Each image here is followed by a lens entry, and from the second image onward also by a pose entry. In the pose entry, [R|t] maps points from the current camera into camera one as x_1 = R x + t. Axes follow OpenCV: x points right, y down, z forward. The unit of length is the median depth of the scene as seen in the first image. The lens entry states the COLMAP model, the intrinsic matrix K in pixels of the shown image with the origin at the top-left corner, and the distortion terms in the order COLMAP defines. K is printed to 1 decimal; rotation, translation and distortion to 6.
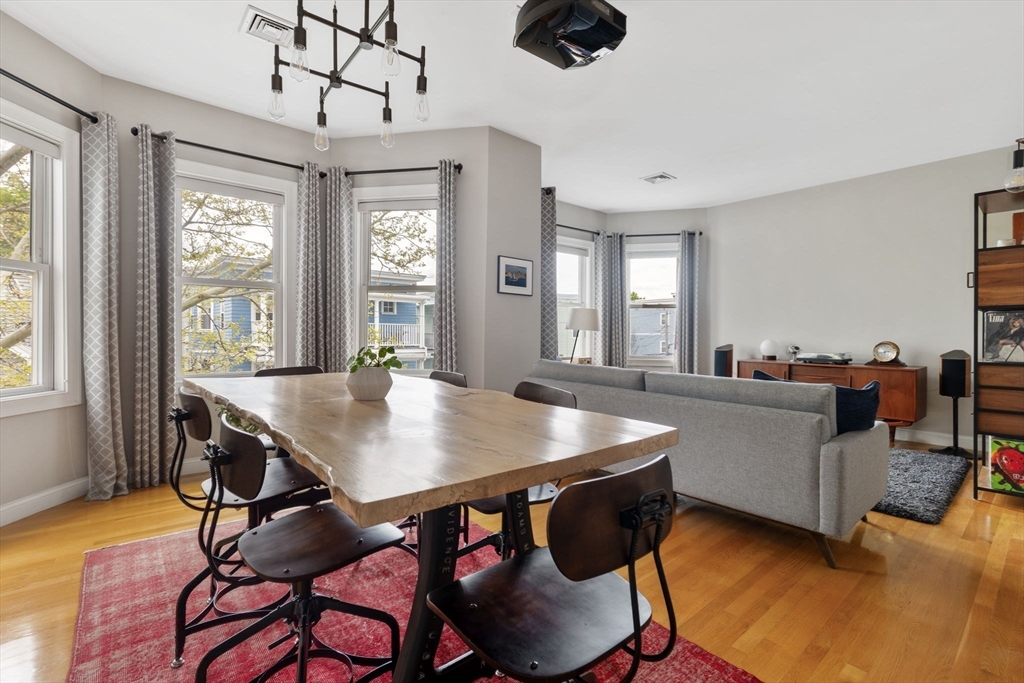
lens RADIAL K [[469.2, 0, 515.7], [0, 469.2, 335.1], [0, 0, 1]] dist [0.004611, -0.000537]
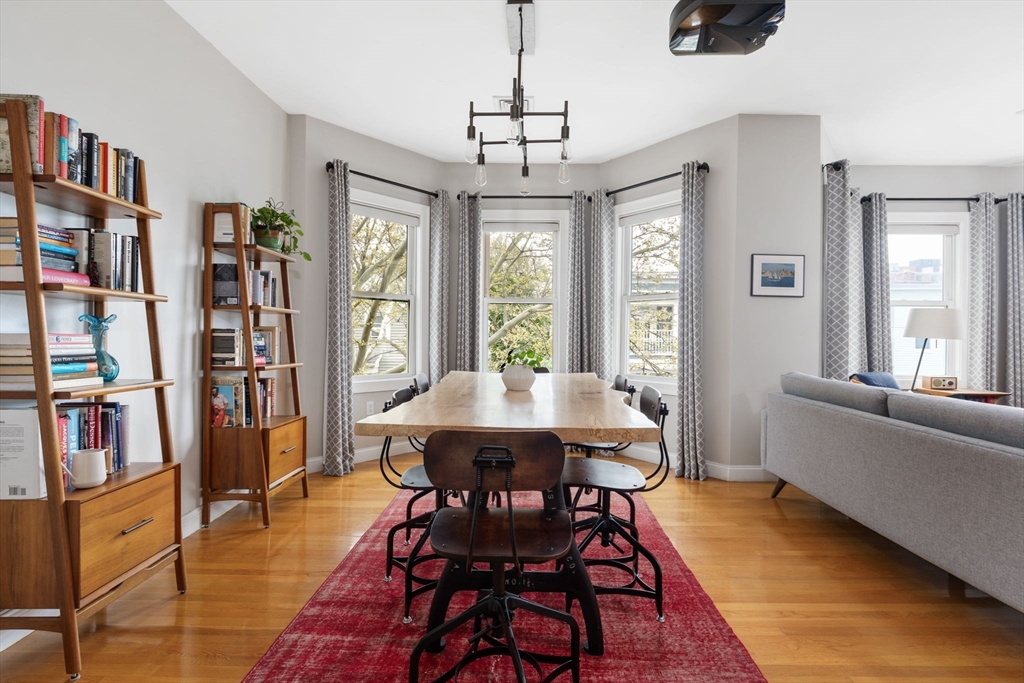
lens RADIAL K [[516.1, 0, 516.7], [0, 516.1, 339.4], [0, 0, 1]] dist [-0.002376, -0.000037]
pose [[0.749452, 0.001874, -0.662056, 0.276002], [-0.008022, 0.999948, -0.006250, 0.002111], [0.662010, 0.009995, 0.749428, -0.031657]]
